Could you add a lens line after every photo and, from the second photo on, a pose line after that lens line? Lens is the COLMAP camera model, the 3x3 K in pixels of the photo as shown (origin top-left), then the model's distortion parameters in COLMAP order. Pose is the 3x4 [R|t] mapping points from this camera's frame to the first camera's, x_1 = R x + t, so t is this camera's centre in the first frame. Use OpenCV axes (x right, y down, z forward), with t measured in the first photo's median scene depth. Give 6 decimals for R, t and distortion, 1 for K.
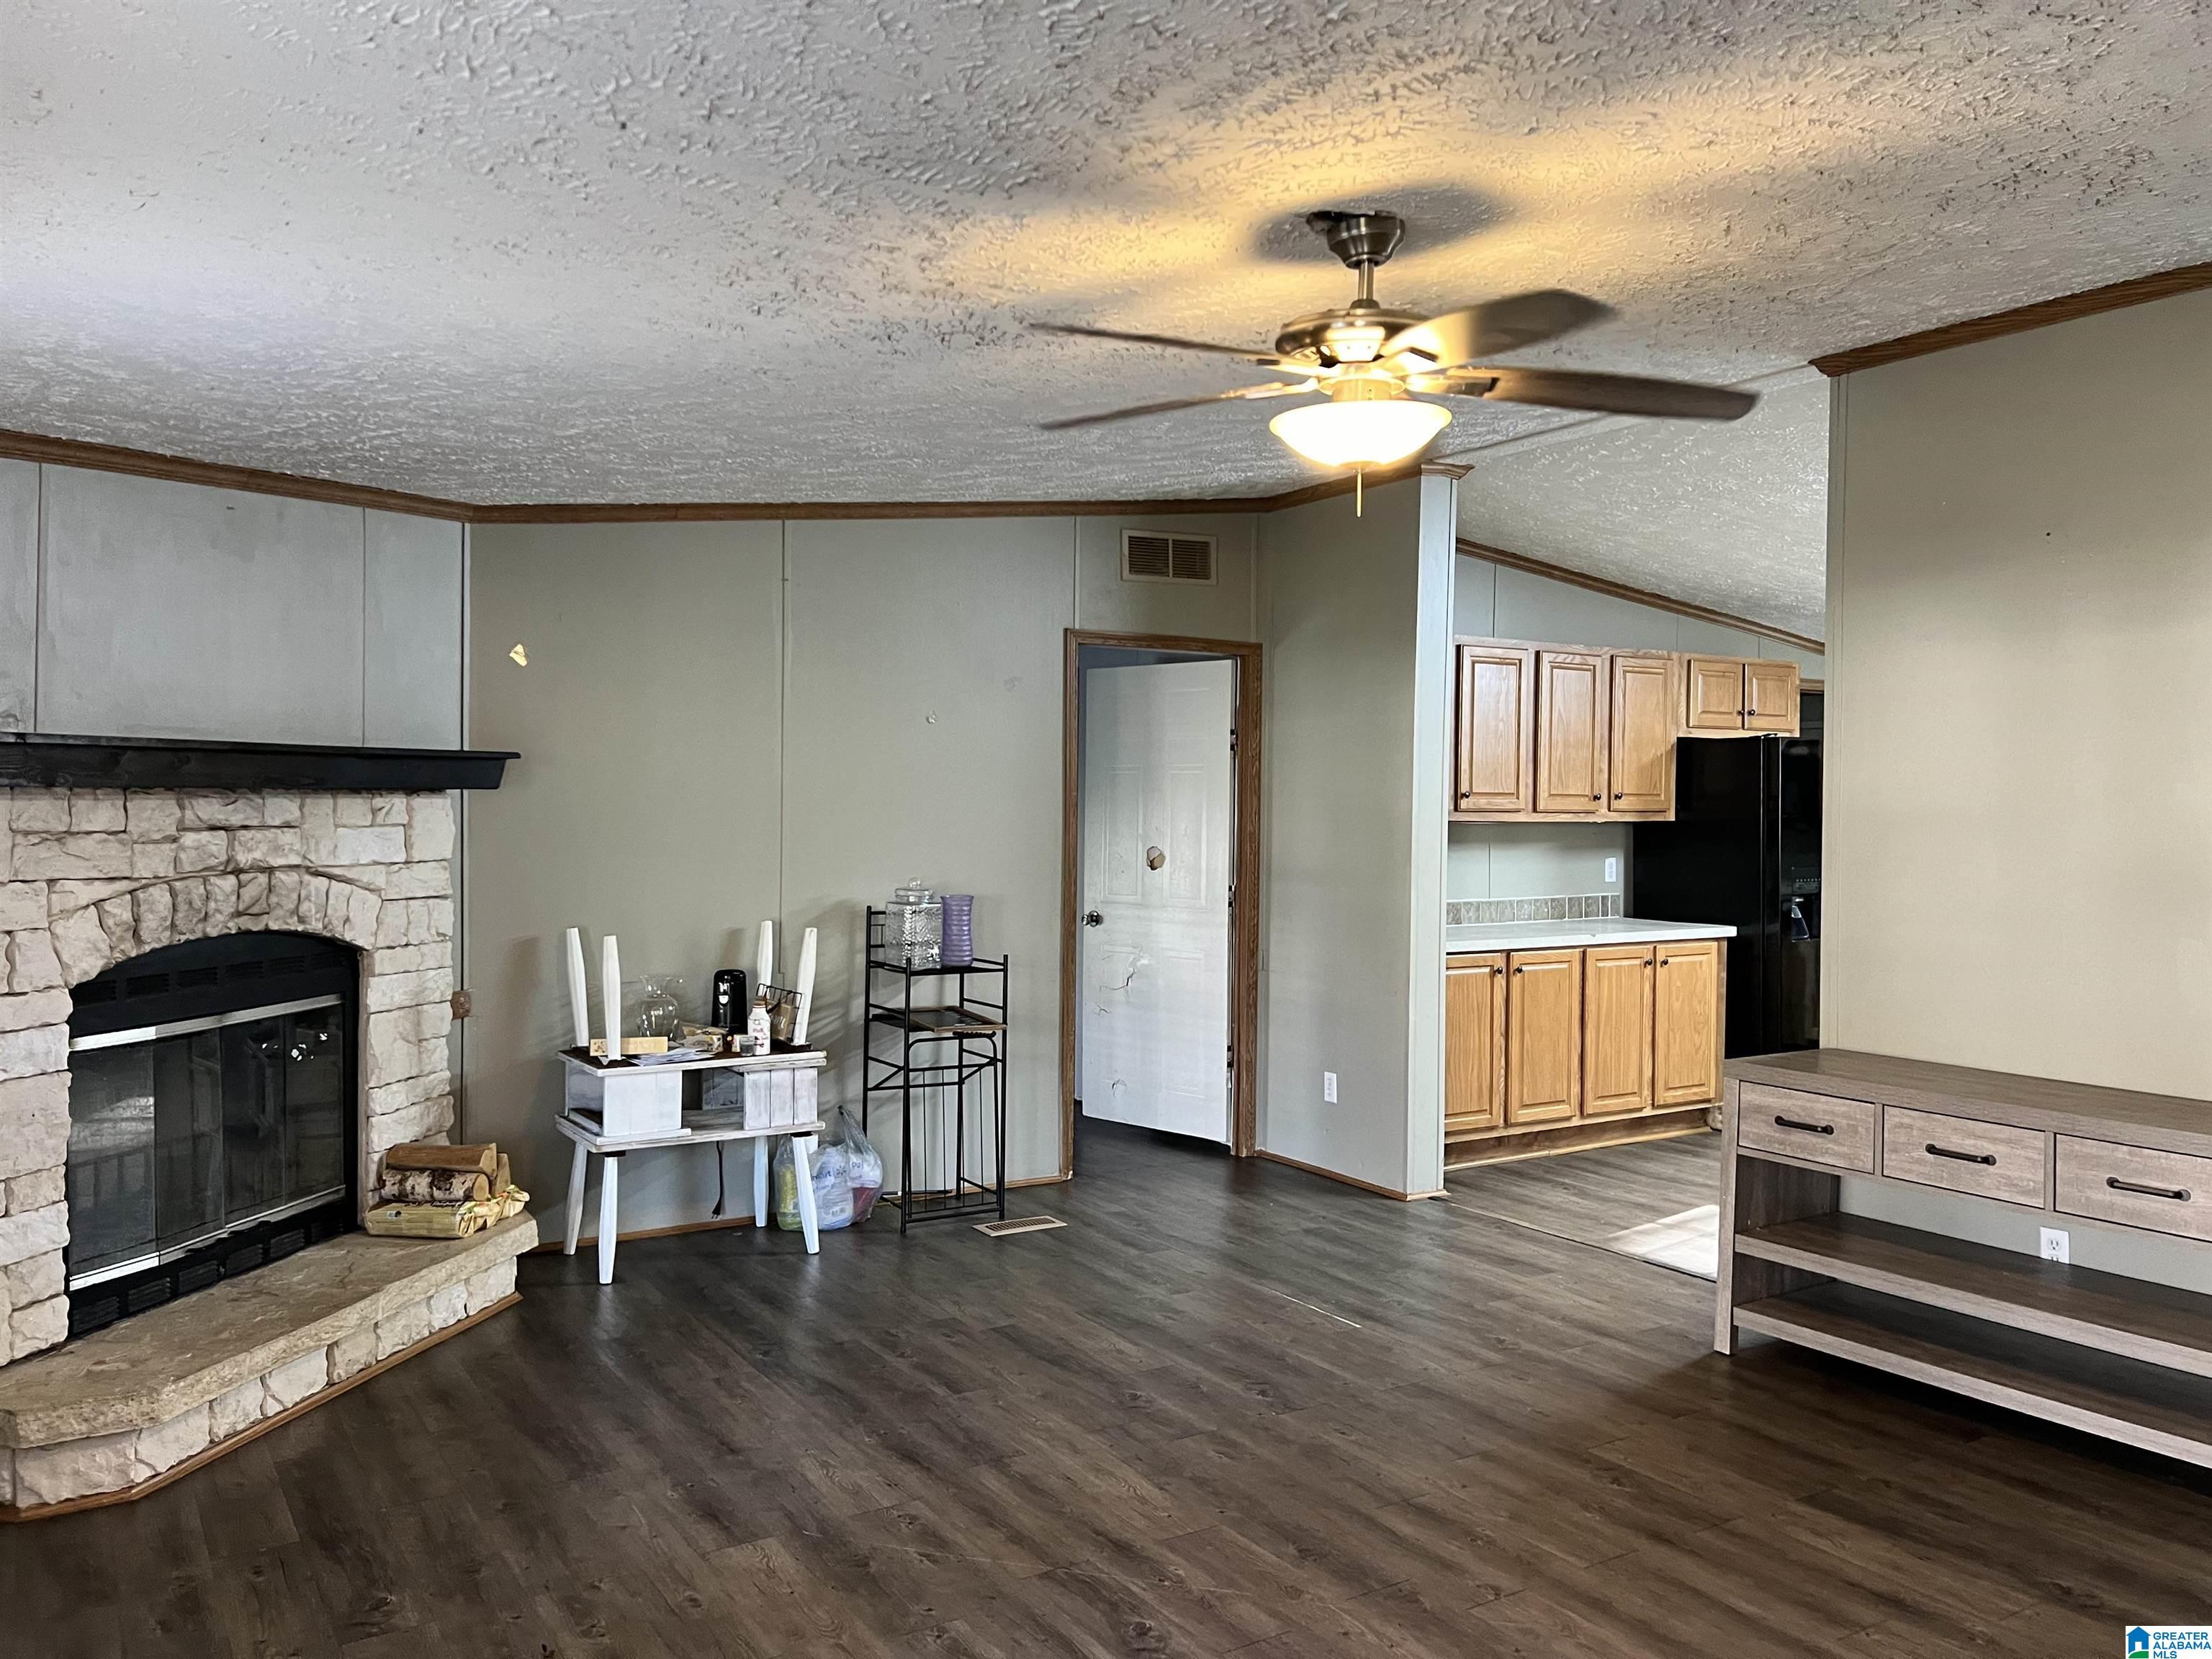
lens RADIAL K [[1666.2, 0, 1109.3], [0, 1666.2, 830.9], [0, 0, 1]] dist [0.046579, -0.052273]
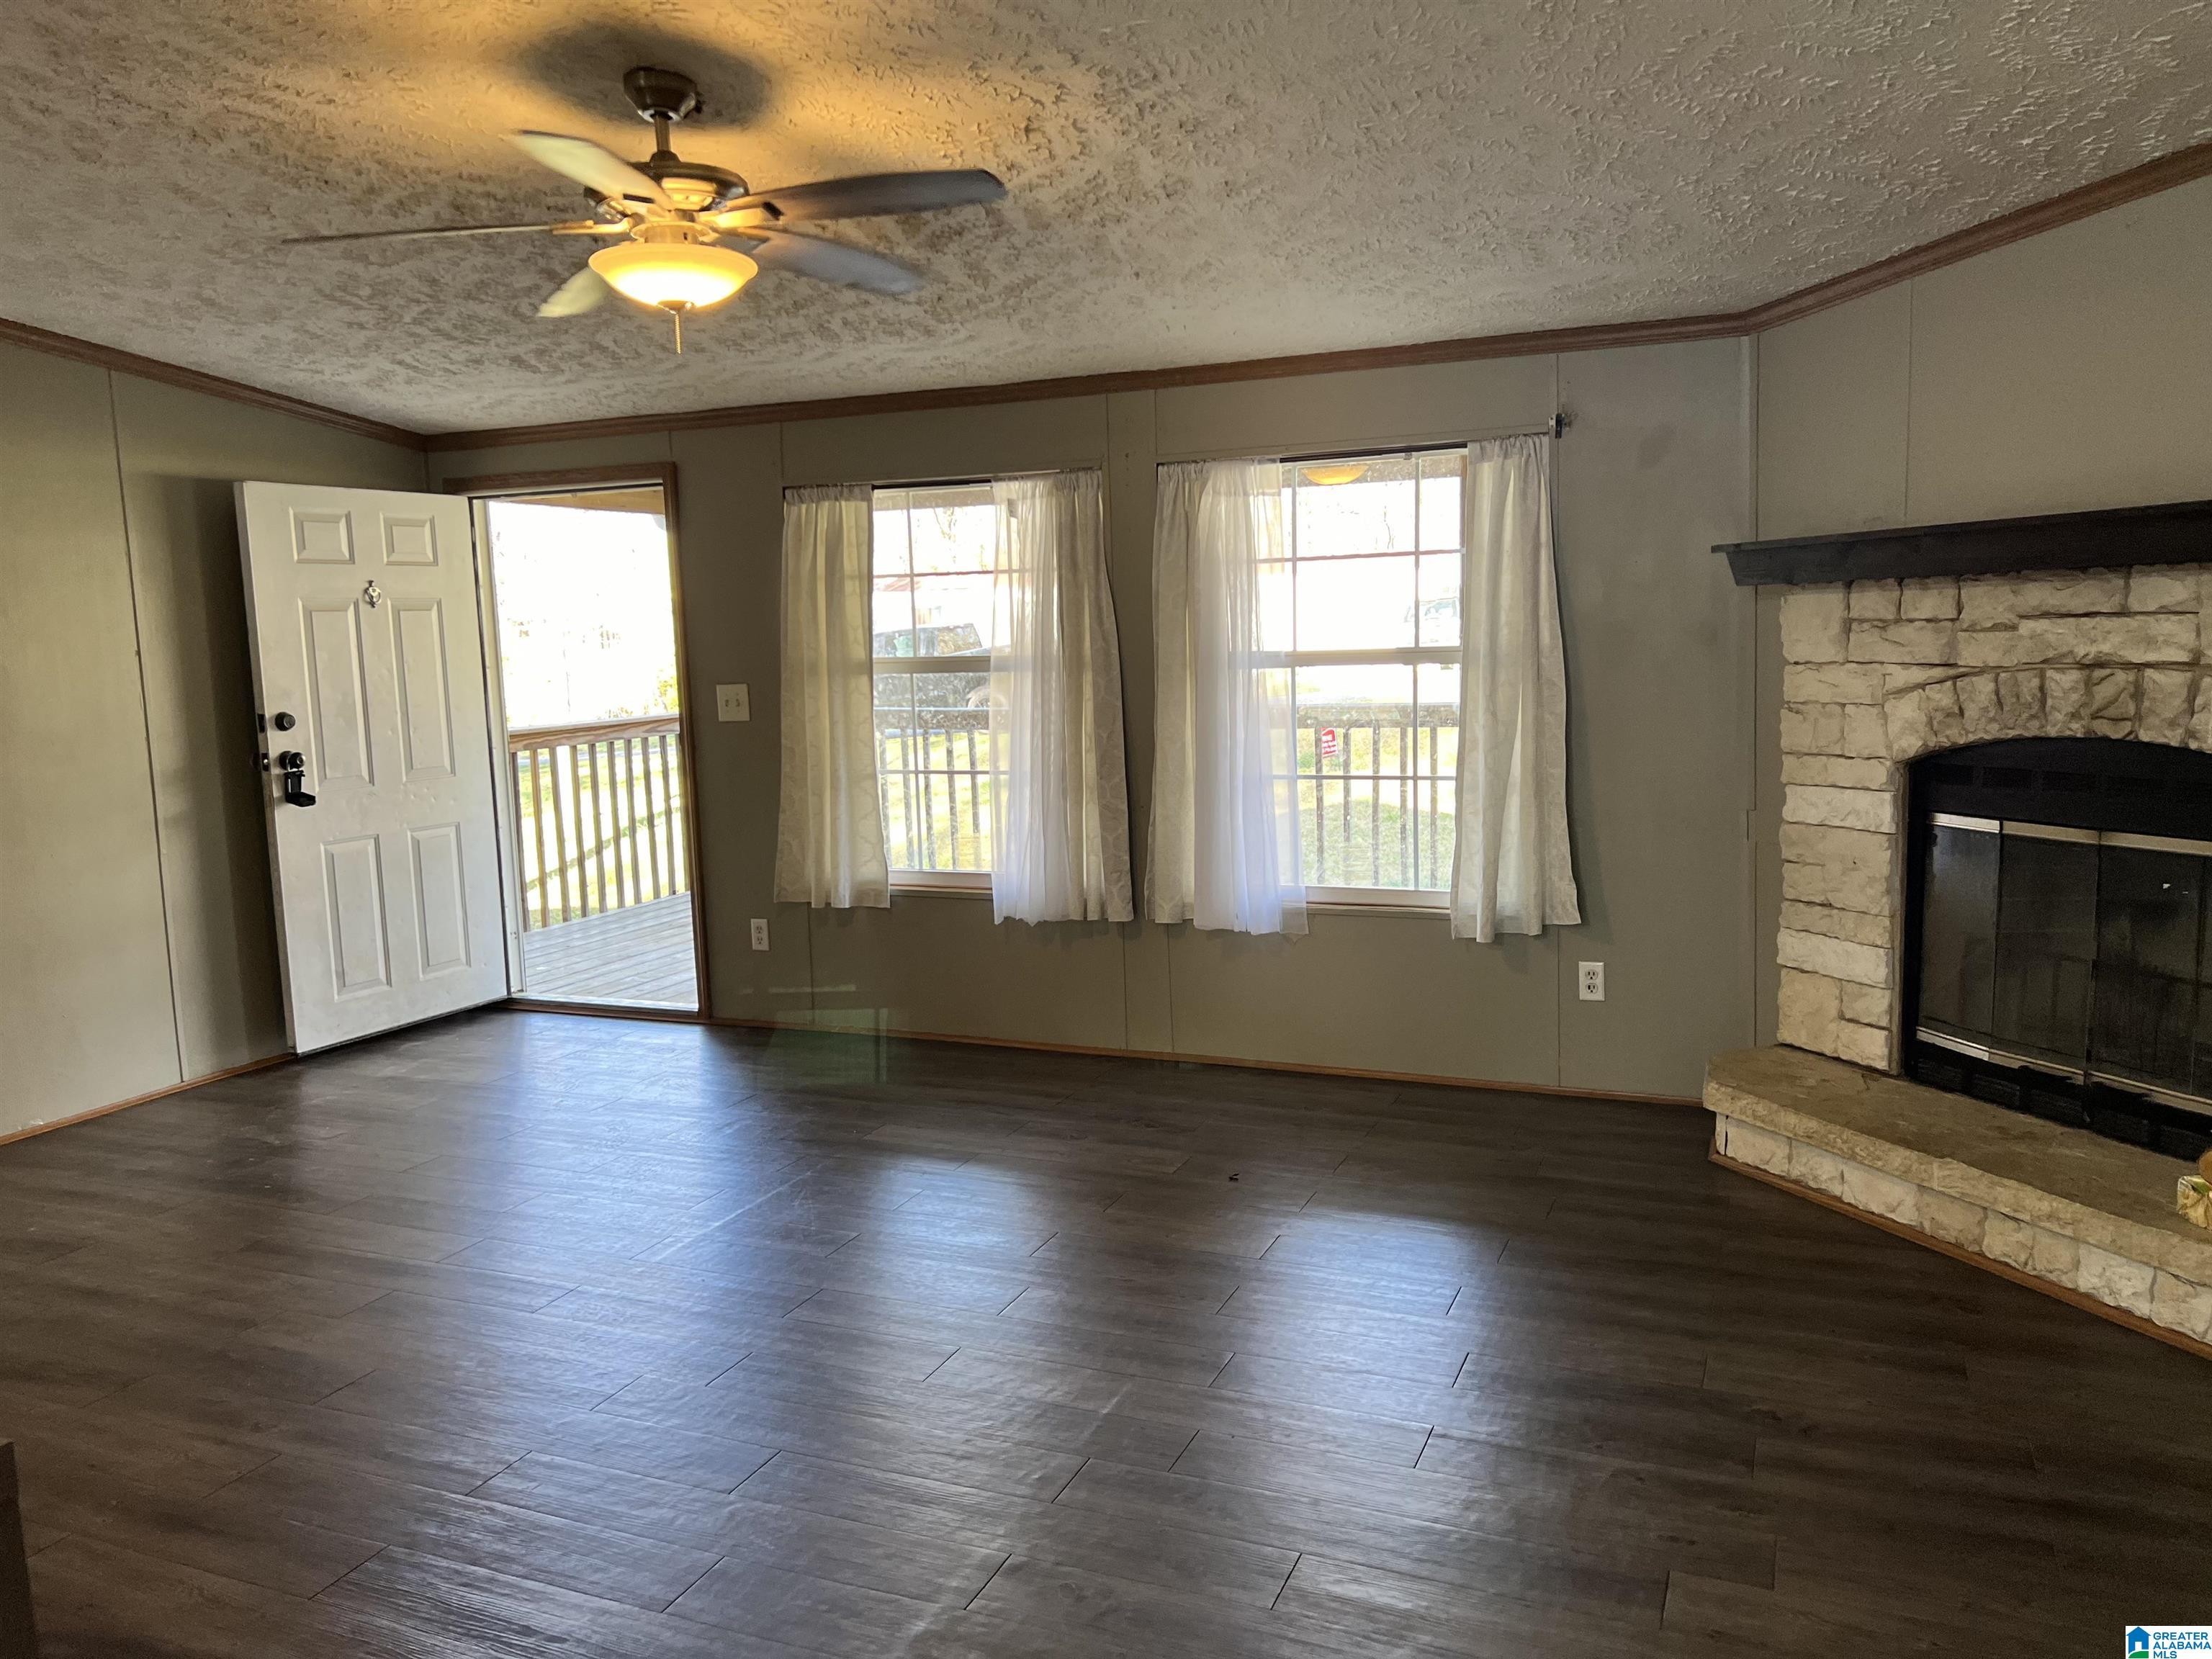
lens RADIAL K [[1666.2, 0, 1103.1], [0, 1666.2, 828.2], [0, 0, 1]] dist [0.046579, -0.052273]
pose [[-0.823833, 0.085584, -0.560335, 0.396653], [0.015731, 0.991607, 0.128326, -0.012161], [0.566615, 0.096905, -0.818265, 1.473349]]
